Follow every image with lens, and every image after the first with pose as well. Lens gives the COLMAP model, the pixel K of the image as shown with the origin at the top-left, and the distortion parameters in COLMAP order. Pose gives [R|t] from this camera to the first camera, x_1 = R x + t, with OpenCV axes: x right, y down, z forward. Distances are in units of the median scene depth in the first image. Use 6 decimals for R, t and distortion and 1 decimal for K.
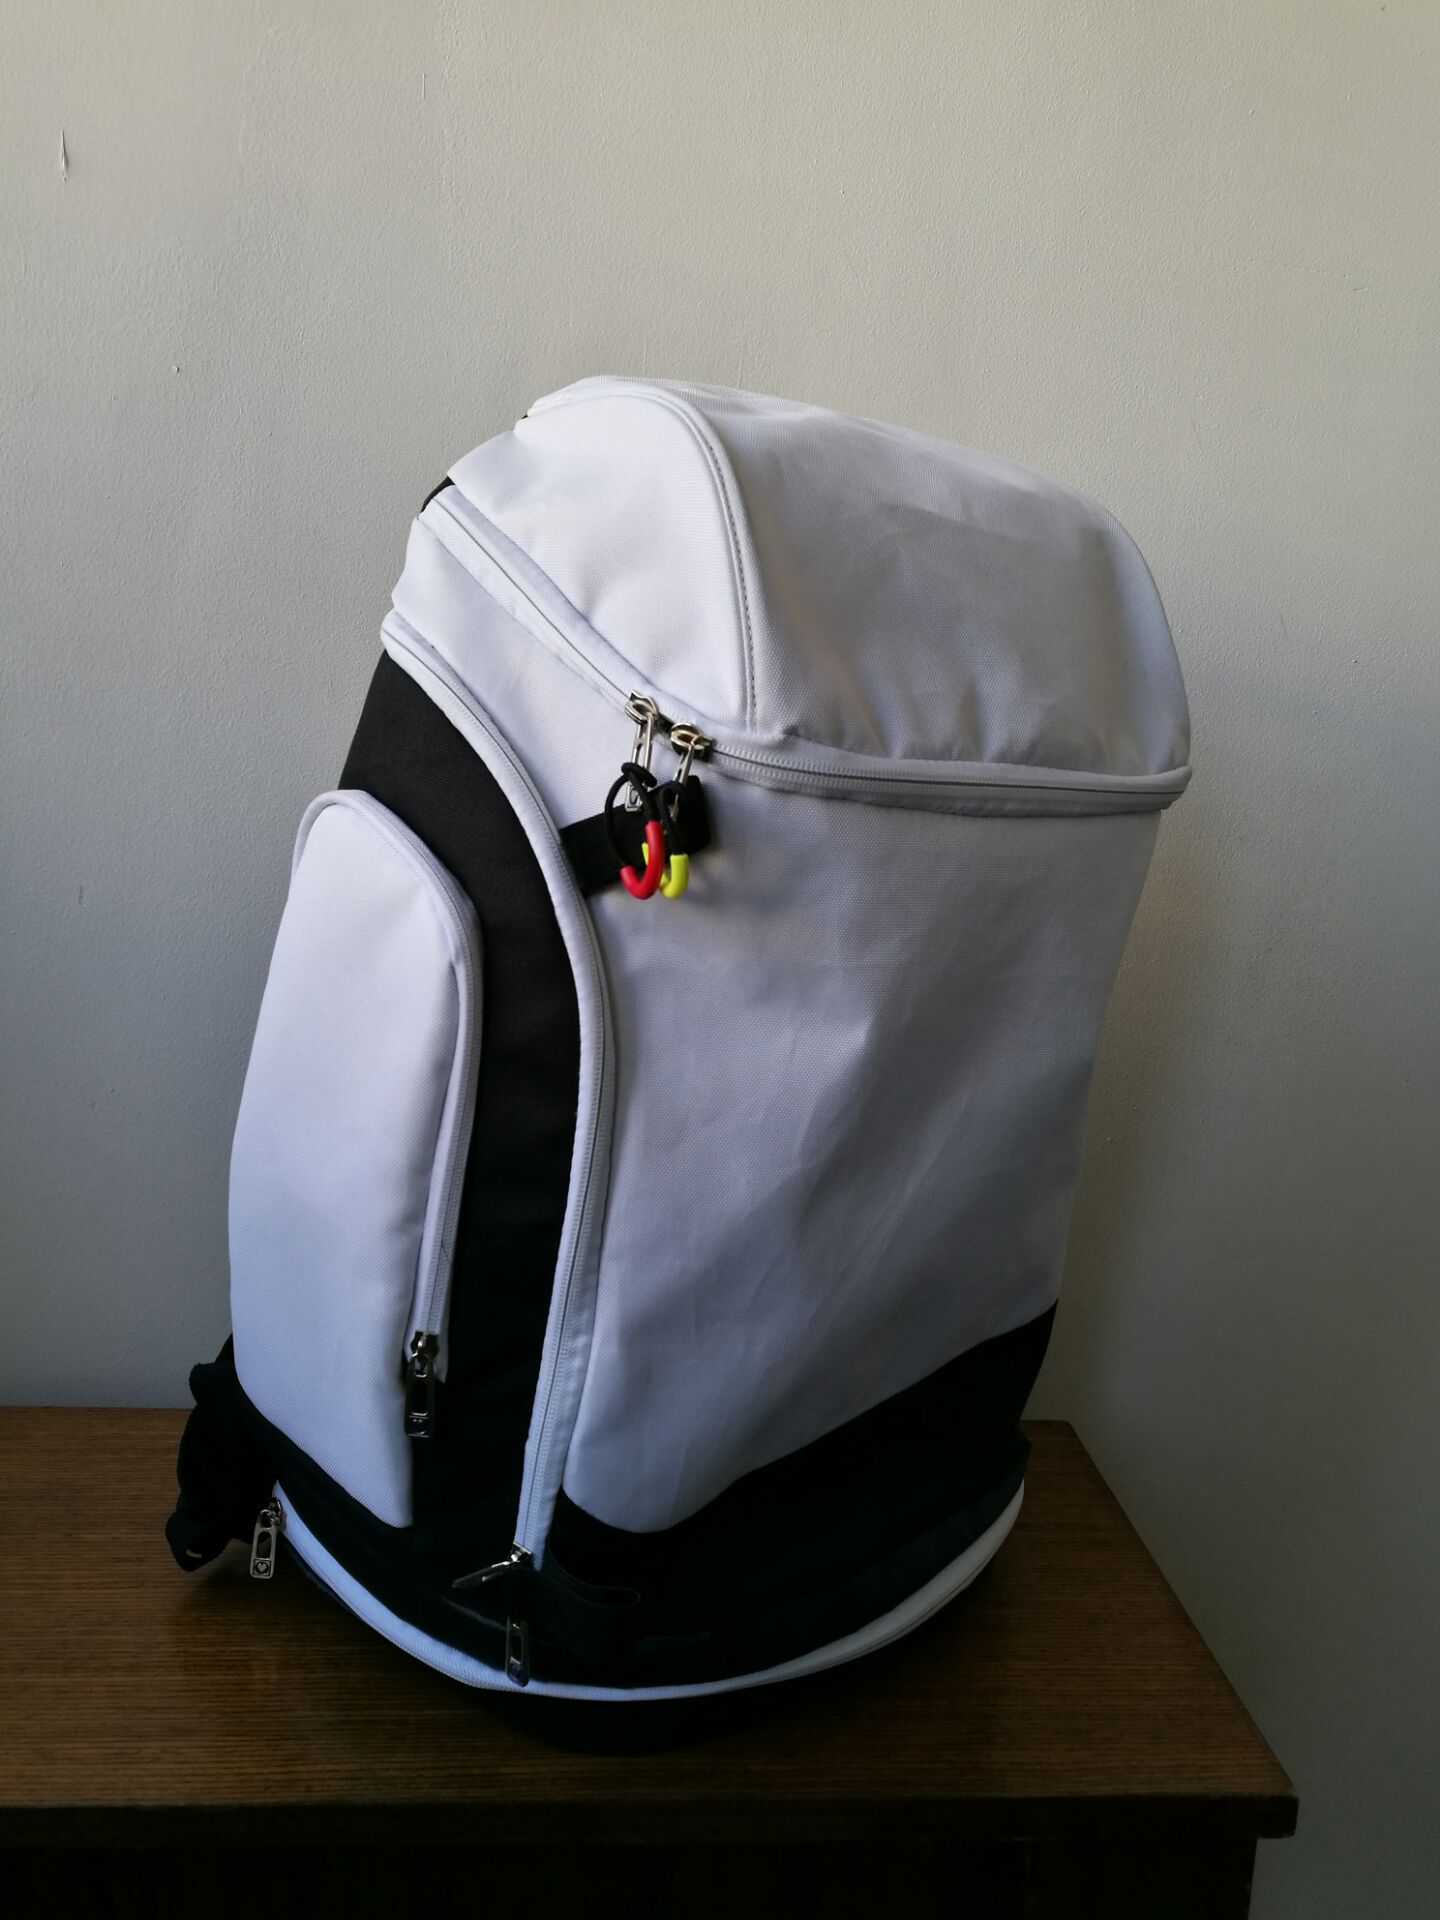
lens RADIAL K [[1490.4, 0, 722.5], [0, 1490.4, 954.0], [0, 0, 1]] dist [0.009301, 0.012354]
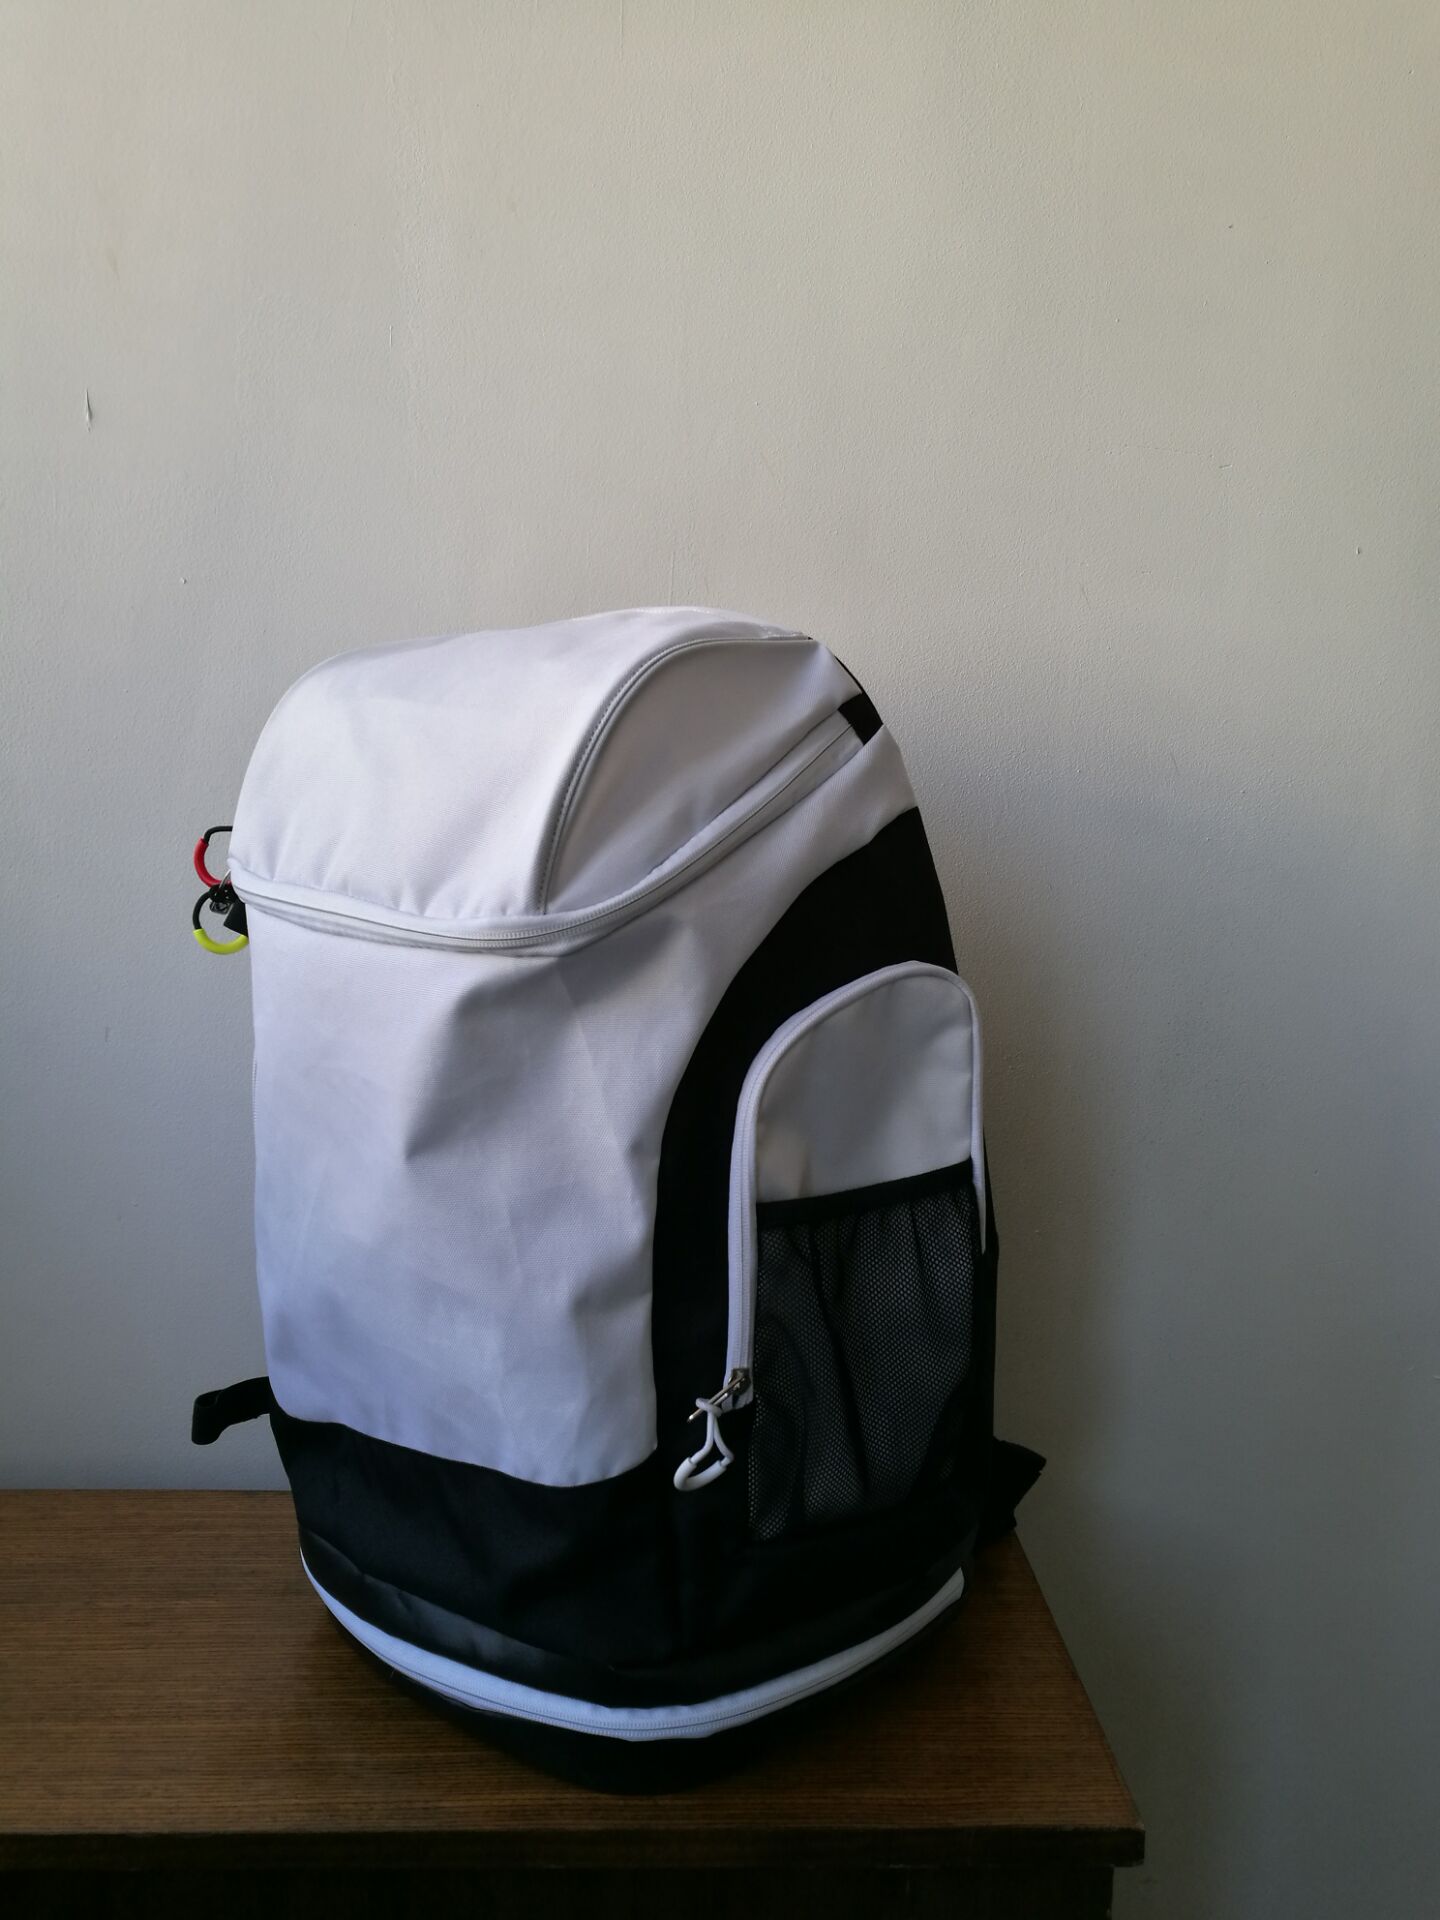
lens RADIAL K [[1477.3, 0, 720.0], [0, 1477.3, 960.0], [0, 0, 1]] dist [0.011667, 0.007885]
pose [[0.998699, -0.024737, -0.044581, 0.130795], [0.022532, 0.998530, -0.049303, -0.041864], [0.045735, 0.048234, 0.997788, -0.159431]]
